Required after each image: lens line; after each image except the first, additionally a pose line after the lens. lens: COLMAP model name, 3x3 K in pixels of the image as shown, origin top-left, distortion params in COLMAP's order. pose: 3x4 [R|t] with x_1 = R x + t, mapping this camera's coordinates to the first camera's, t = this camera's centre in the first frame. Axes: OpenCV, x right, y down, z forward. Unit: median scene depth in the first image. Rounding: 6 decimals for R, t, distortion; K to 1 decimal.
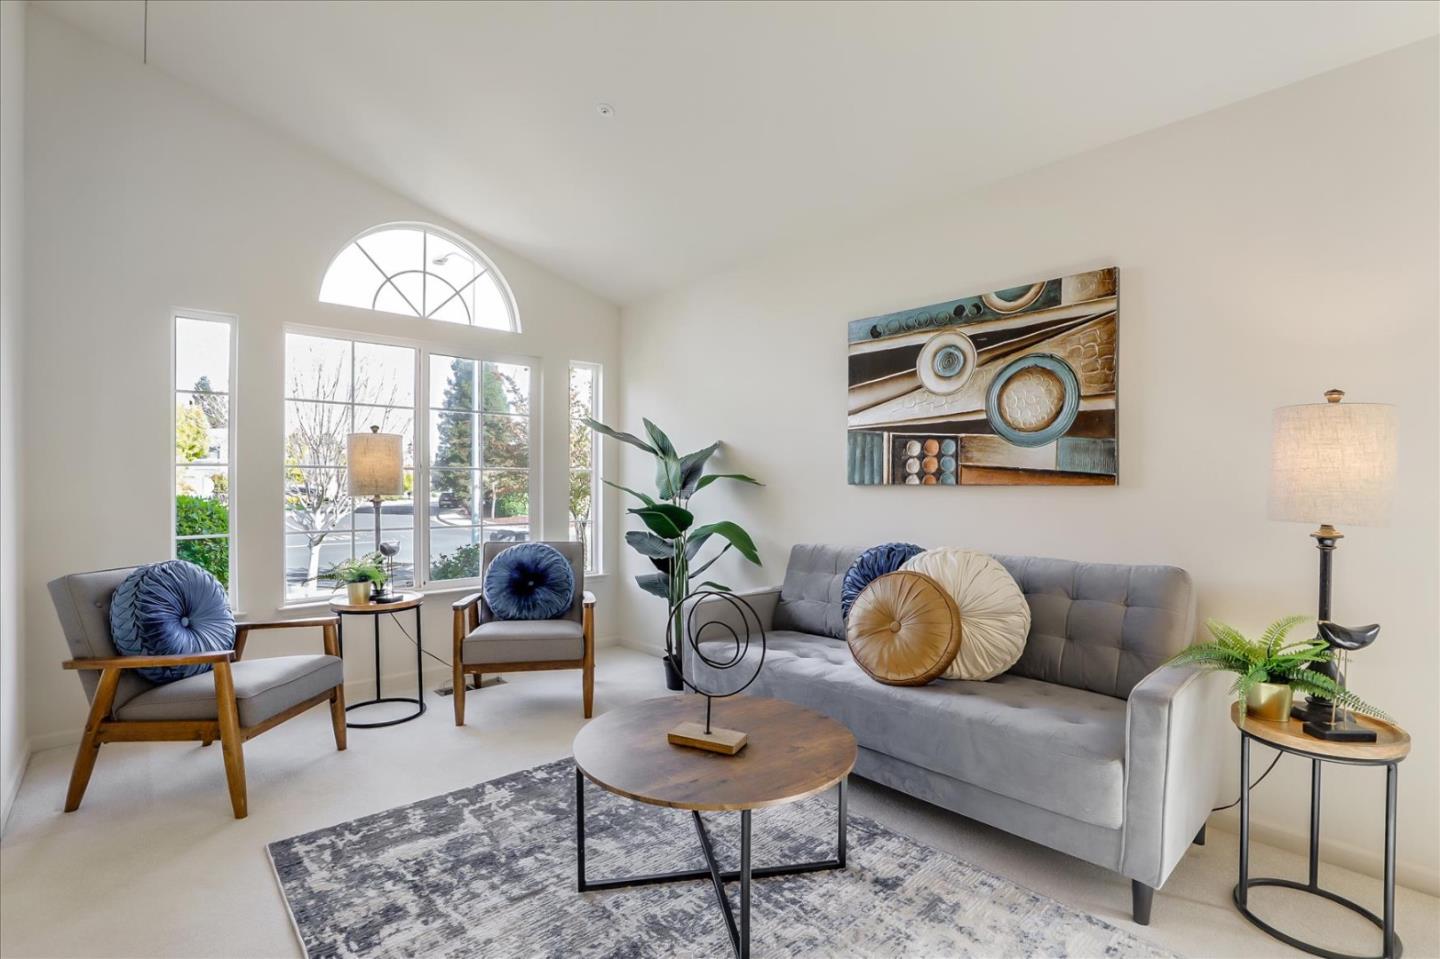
lens RADIAL K [[680.8, 0, 717.2], [0, 680.8, 489.9], [0, 0, 1]] dist [-0.031667, 0.003947]
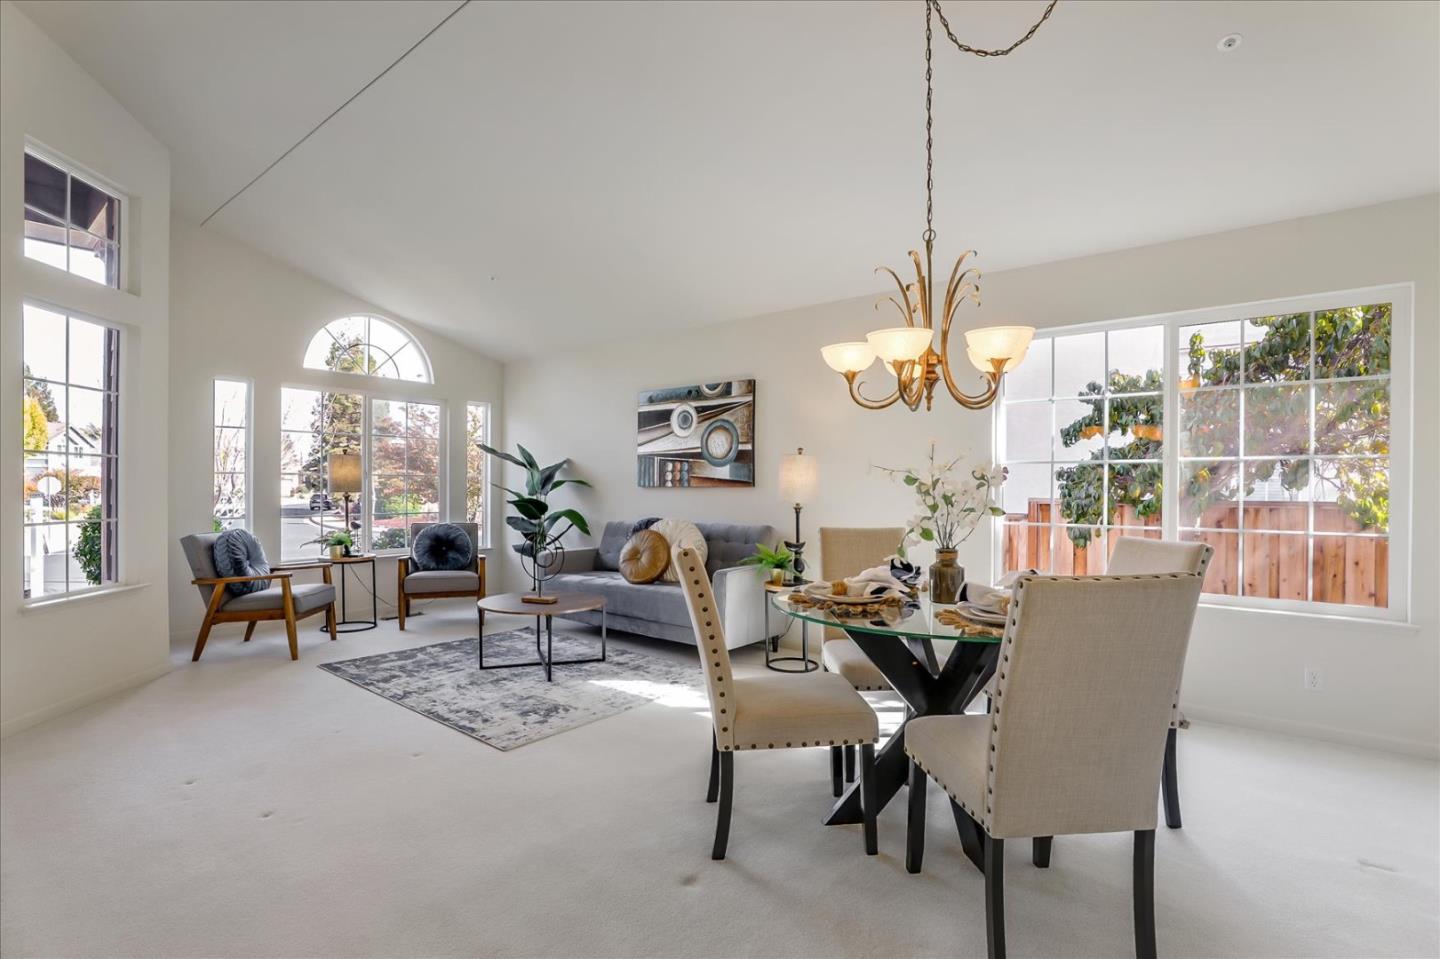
lens RADIAL K [[721.1, 0, 716.6], [0, 721.1, 489.6], [0, 0, 1]] dist [-0.019018, 0.002626]
pose [[0.990071, 0.001571, 0.140559, 0.153536], [-0.001164, 0.999995, -0.002980, 0.006431], [-0.140563, 0.002787, 0.990068, -0.962297]]
